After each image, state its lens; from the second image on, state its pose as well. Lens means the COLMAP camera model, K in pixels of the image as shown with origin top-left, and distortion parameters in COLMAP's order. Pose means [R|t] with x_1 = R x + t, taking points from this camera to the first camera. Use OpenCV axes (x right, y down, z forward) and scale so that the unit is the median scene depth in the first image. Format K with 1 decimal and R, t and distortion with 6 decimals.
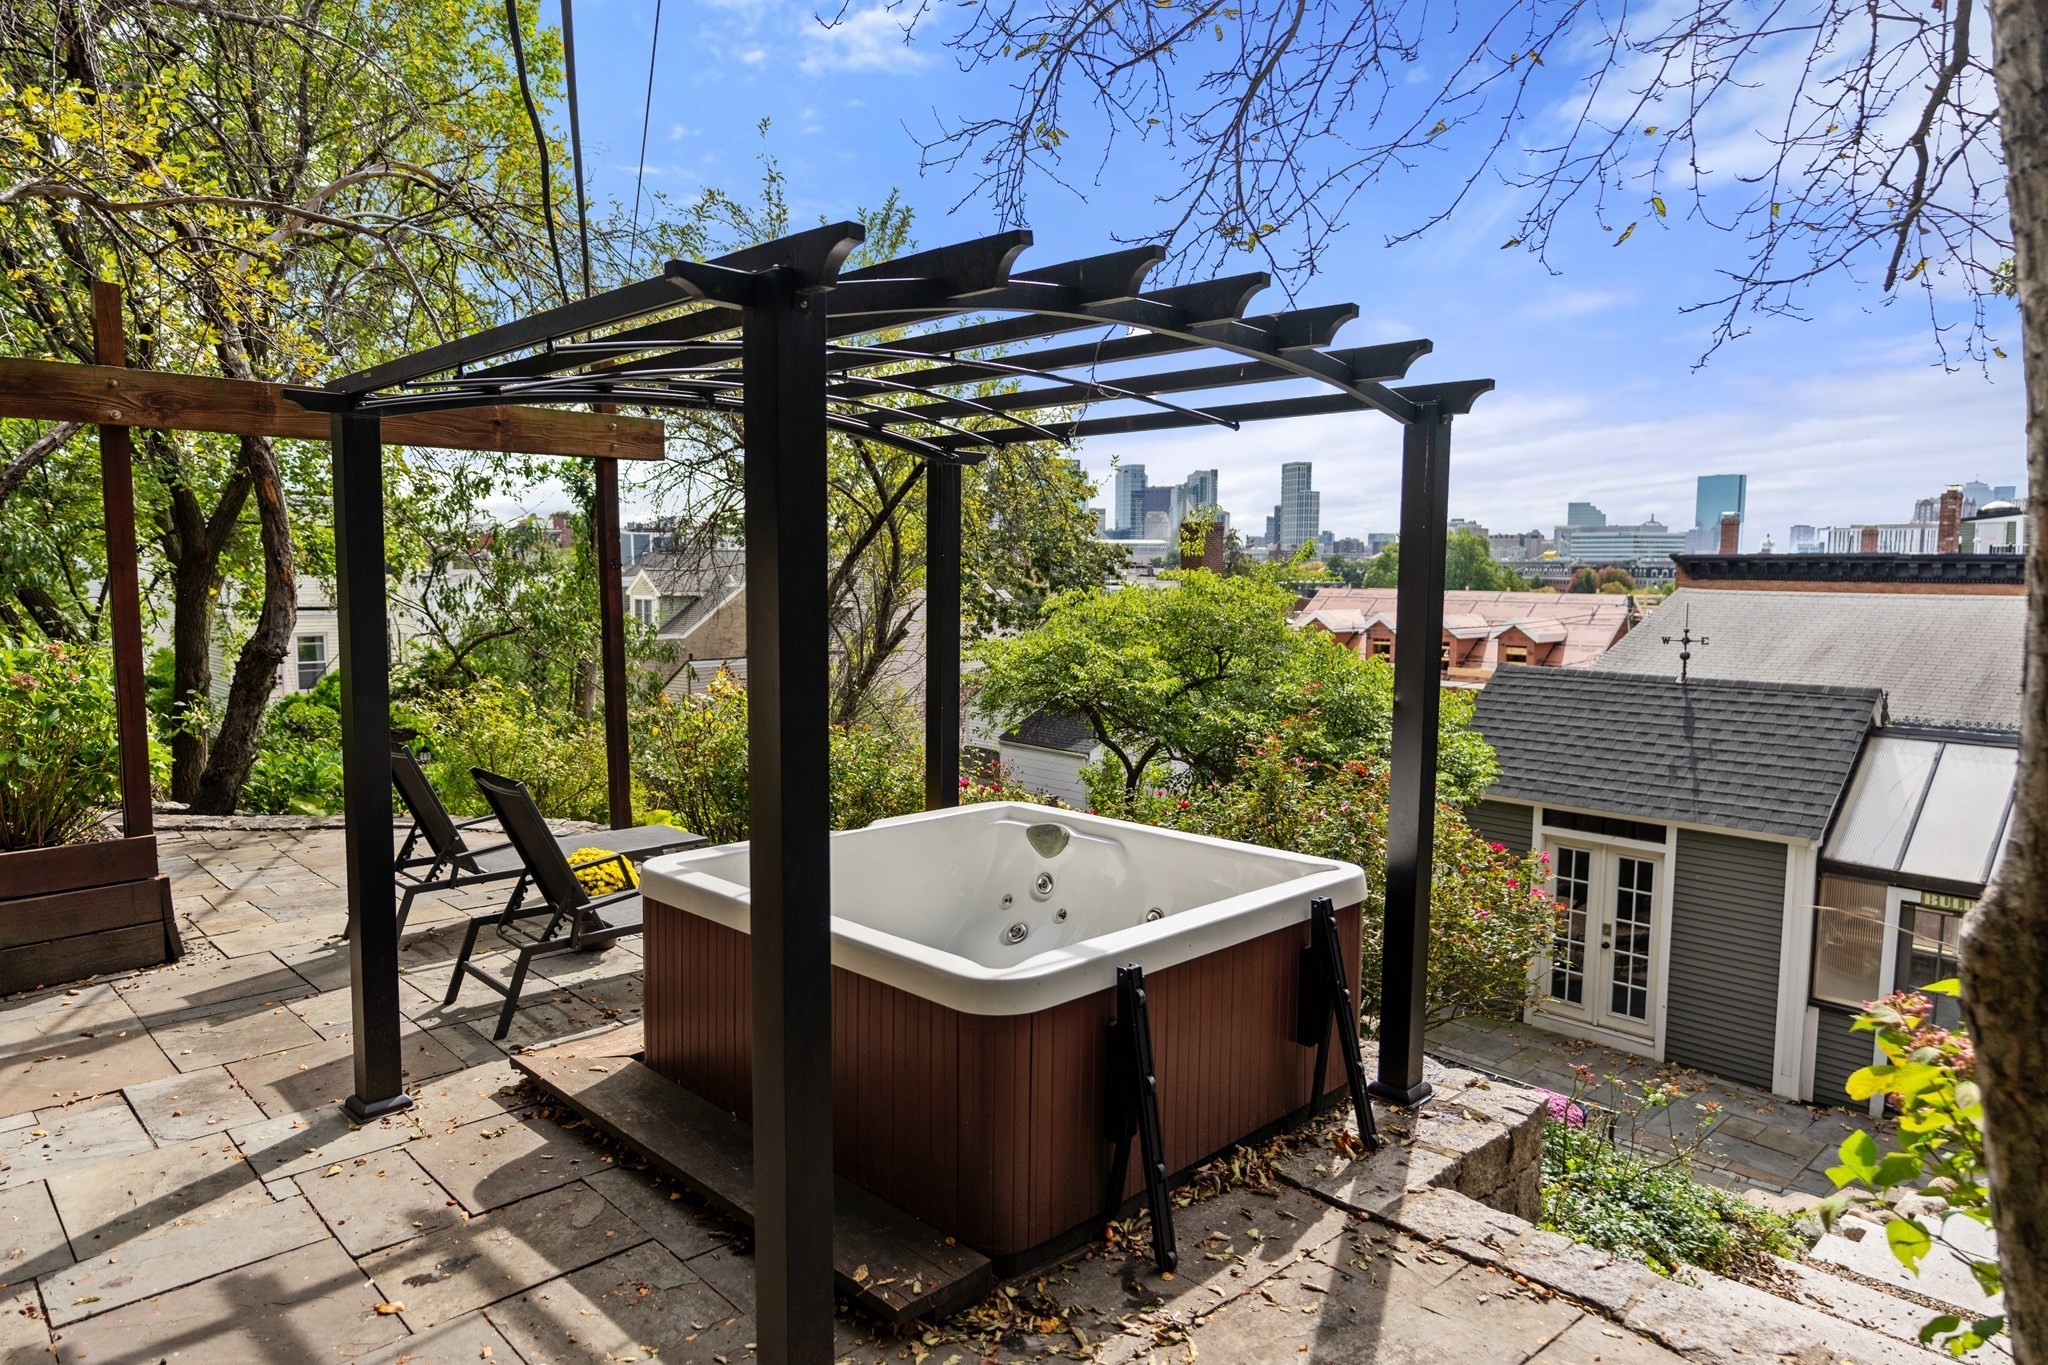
lens RADIAL K [[1274.9, 0, 1023.3], [0, 1274.9, 681.5], [0, 0, 1]] dist [-0.003084, 0.002557]
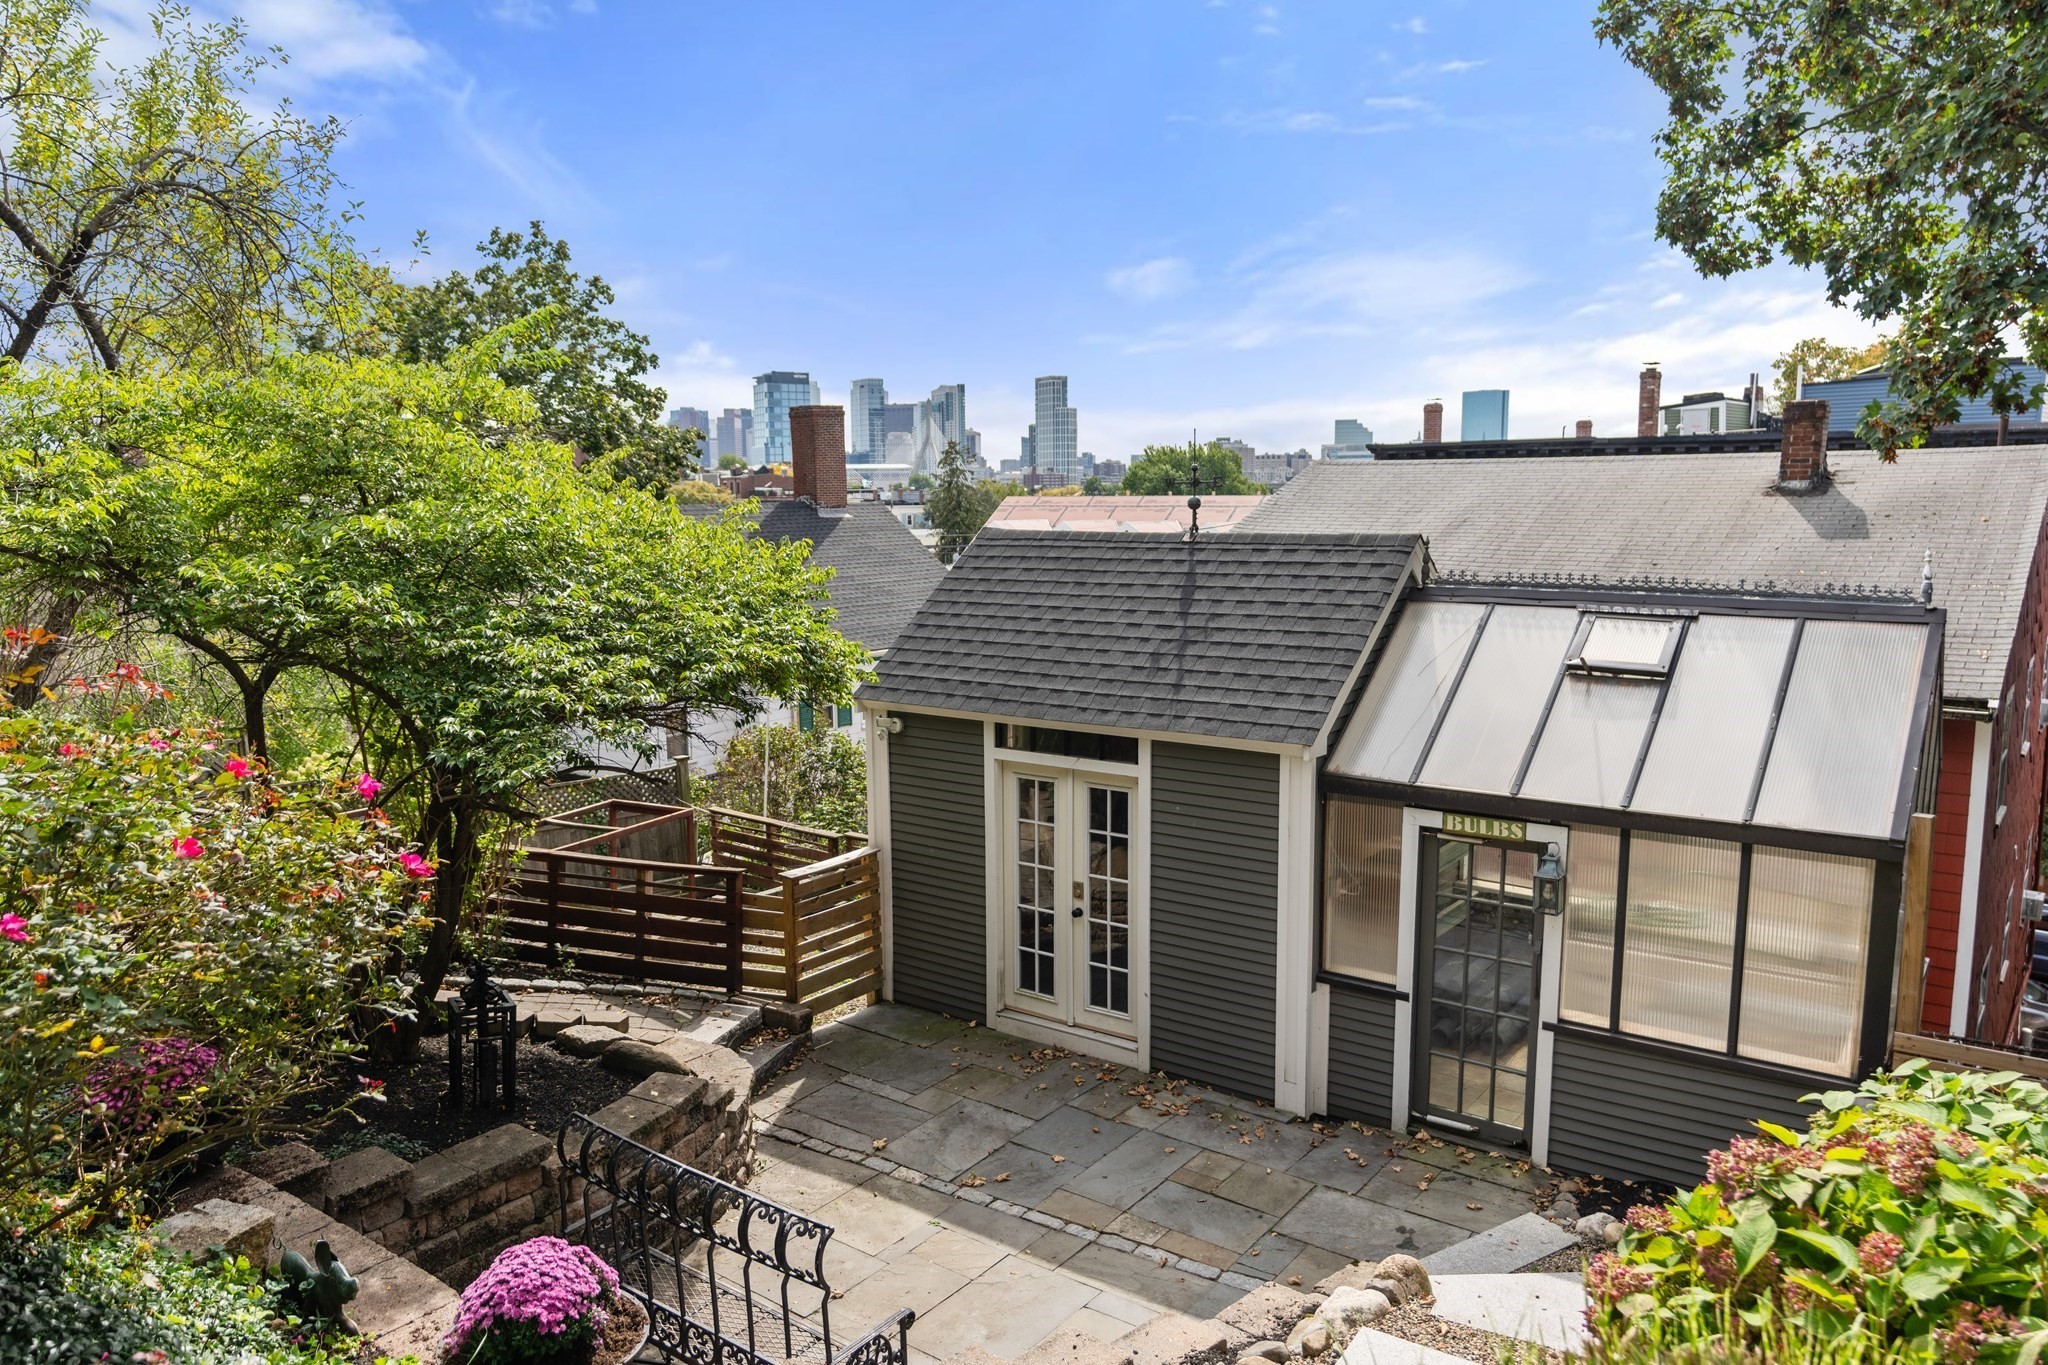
lens RADIAL K [[1424.4, 0, 1027.1], [0, 1424.4, 685.4], [0, 0, 1]] dist [0.000026, -0.001934]
pose [[0.981800, -0.039394, 0.185788, 0.295419], [0.031318, 0.998441, 0.046207, 0.045628], [-0.187319, -0.039547, 0.981503, 0.243638]]
